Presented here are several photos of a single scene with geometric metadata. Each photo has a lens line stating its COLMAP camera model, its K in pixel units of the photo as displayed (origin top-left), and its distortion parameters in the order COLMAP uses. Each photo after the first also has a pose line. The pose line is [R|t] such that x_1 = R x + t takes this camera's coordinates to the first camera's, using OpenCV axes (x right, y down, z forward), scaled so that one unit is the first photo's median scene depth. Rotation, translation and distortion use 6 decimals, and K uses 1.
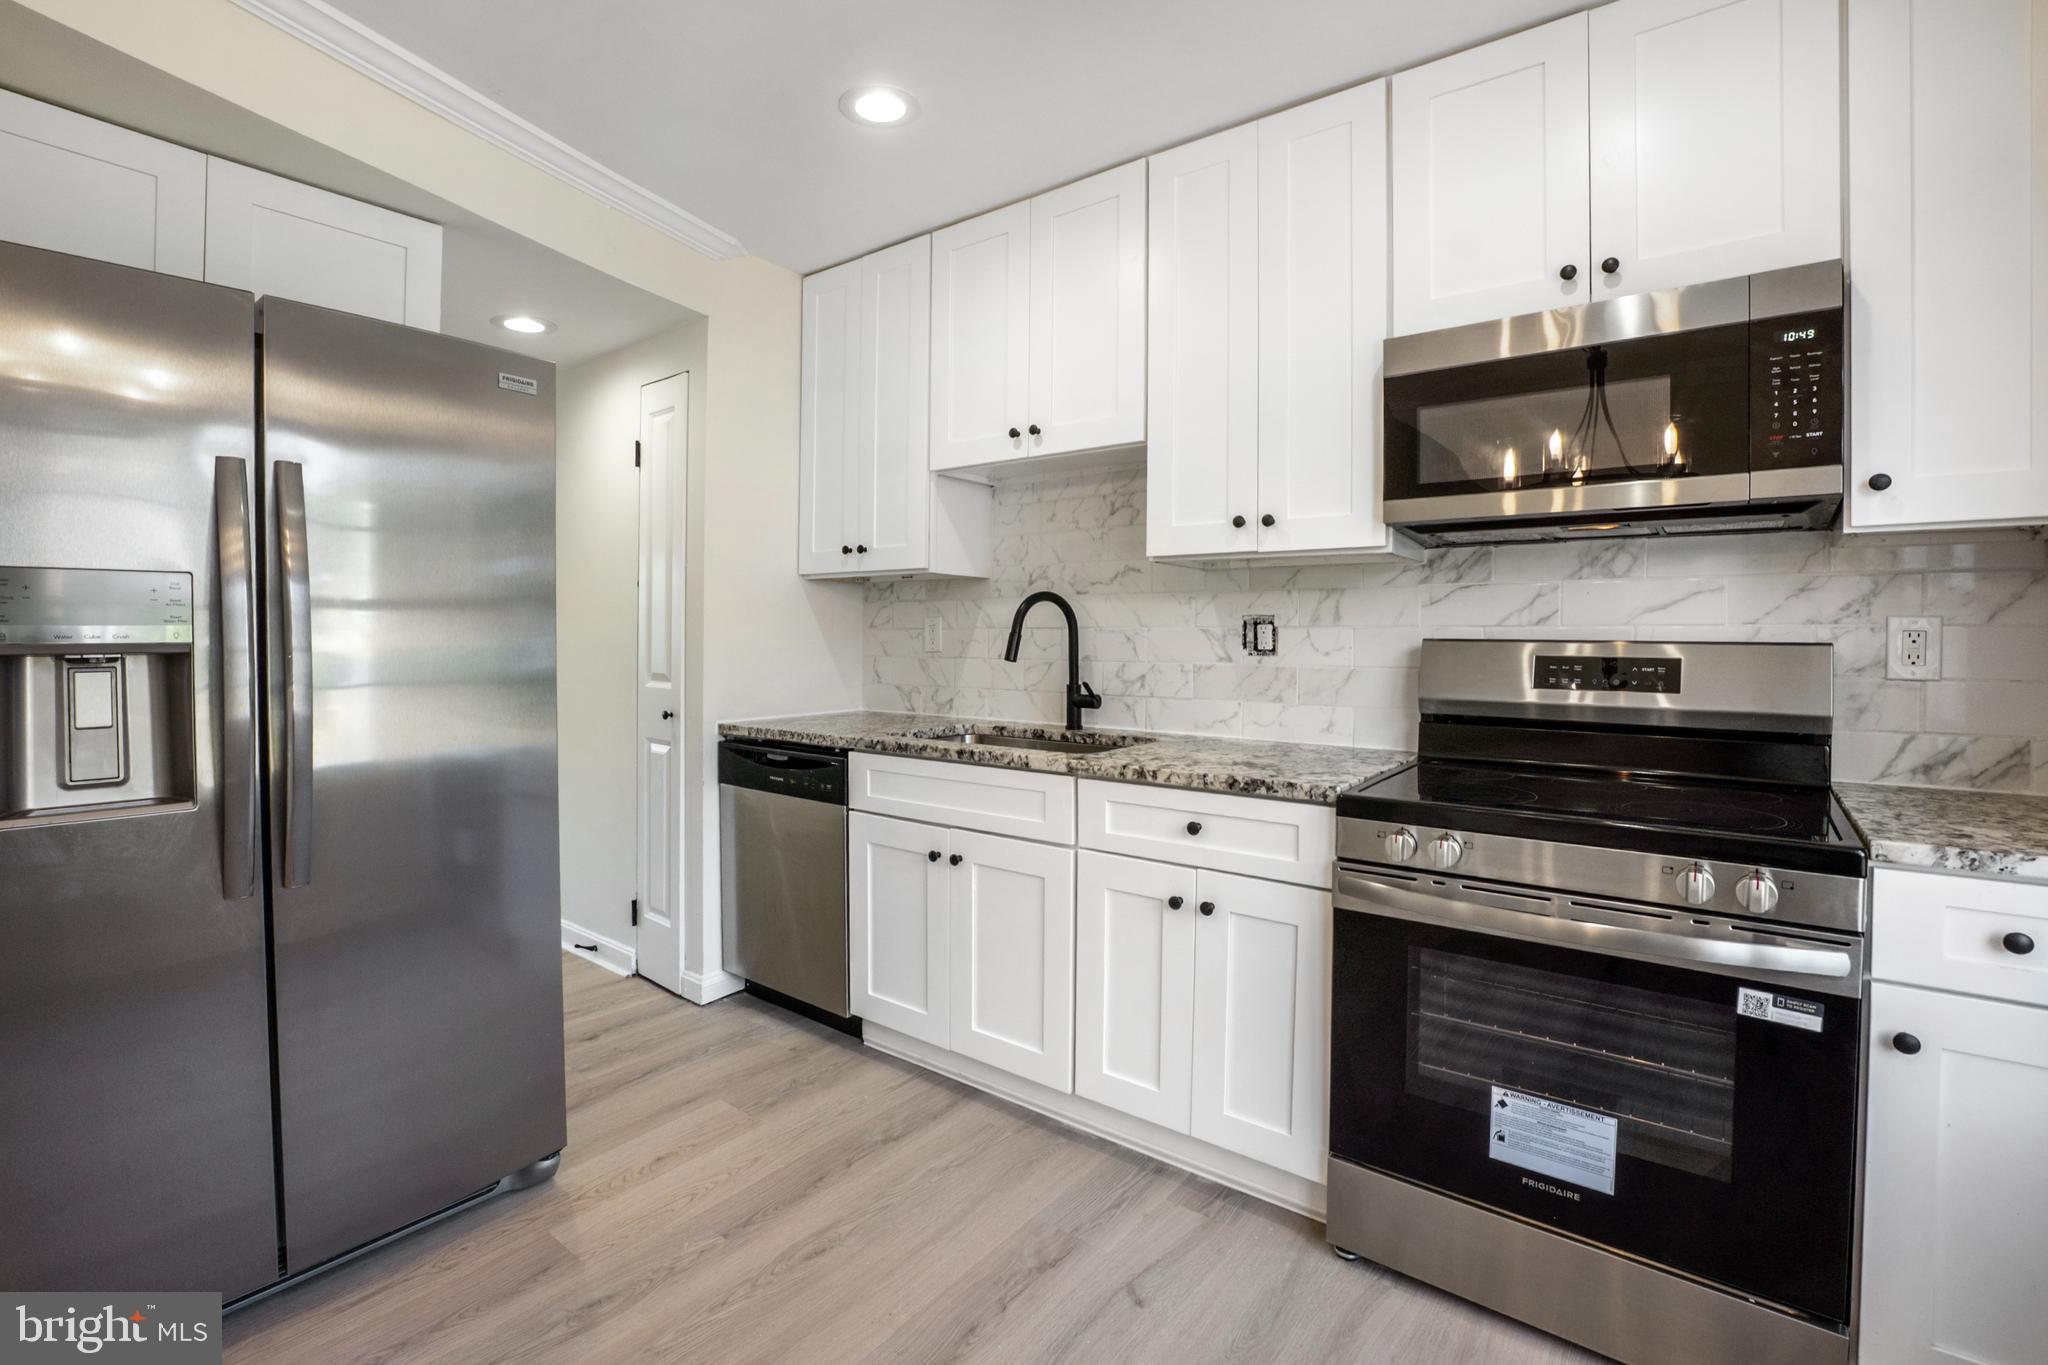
lens RADIAL K [[963.1, 0, 1018.9], [0, 963.1, 656.9], [0, 0, 1]] dist [-0.018186, 0.000276]
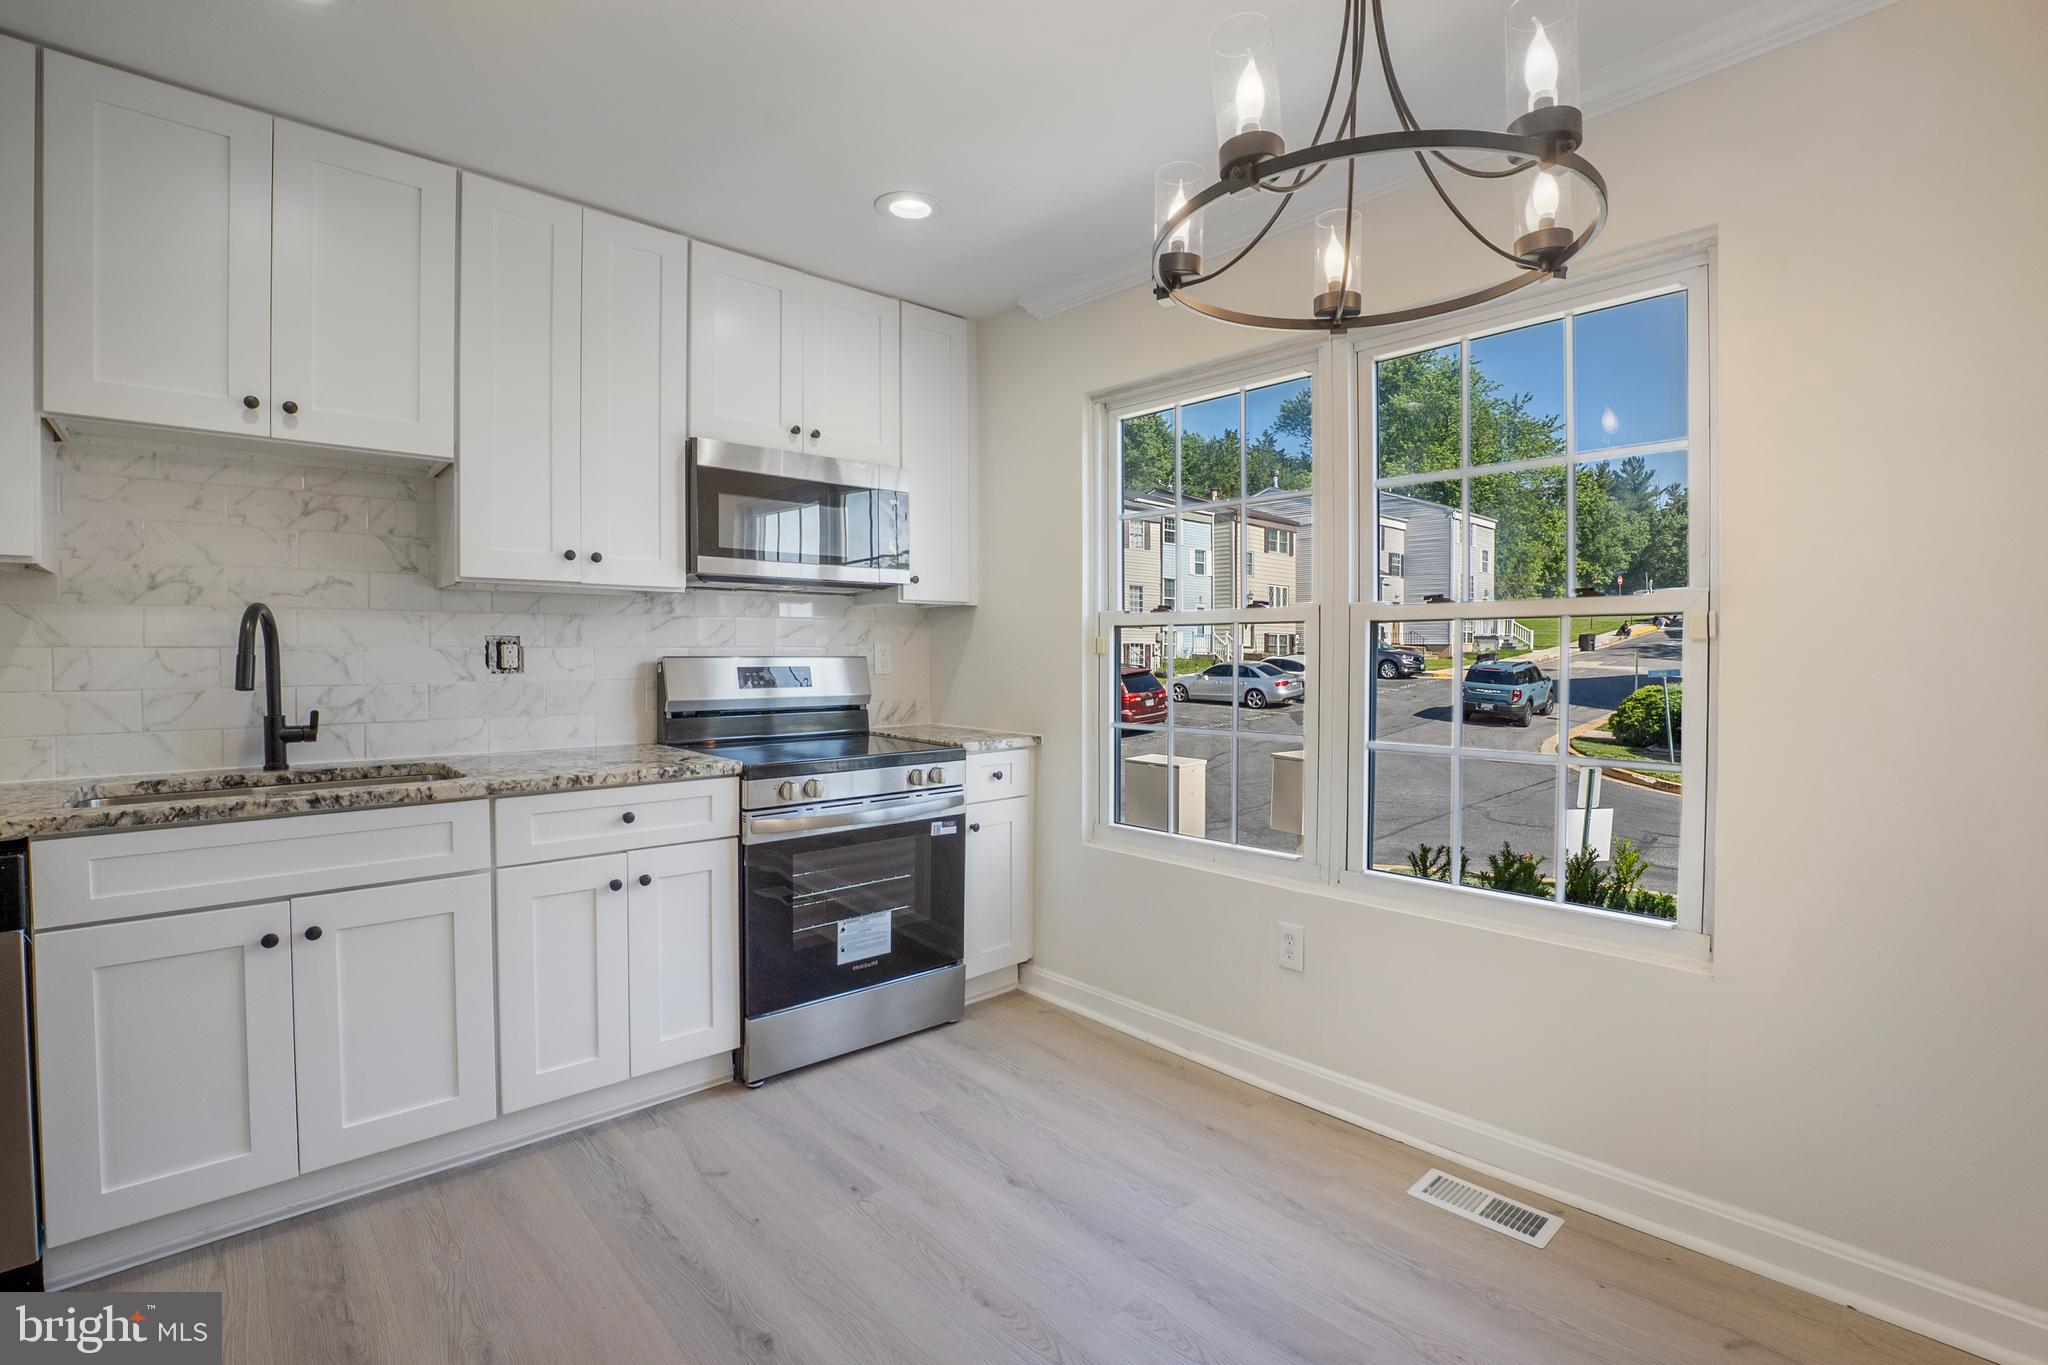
lens RADIAL K [[976.4, 0, 1024.0], [0, 976.4, 682.5], [0, 0, 1]] dist [-0.002900, -0.000080]
pose [[0.161151, -0.036192, 0.986266, -0.816711], [0.023967, 0.999176, 0.032750, -0.014710], [-0.986639, 0.018360, 0.161885, 0.282464]]
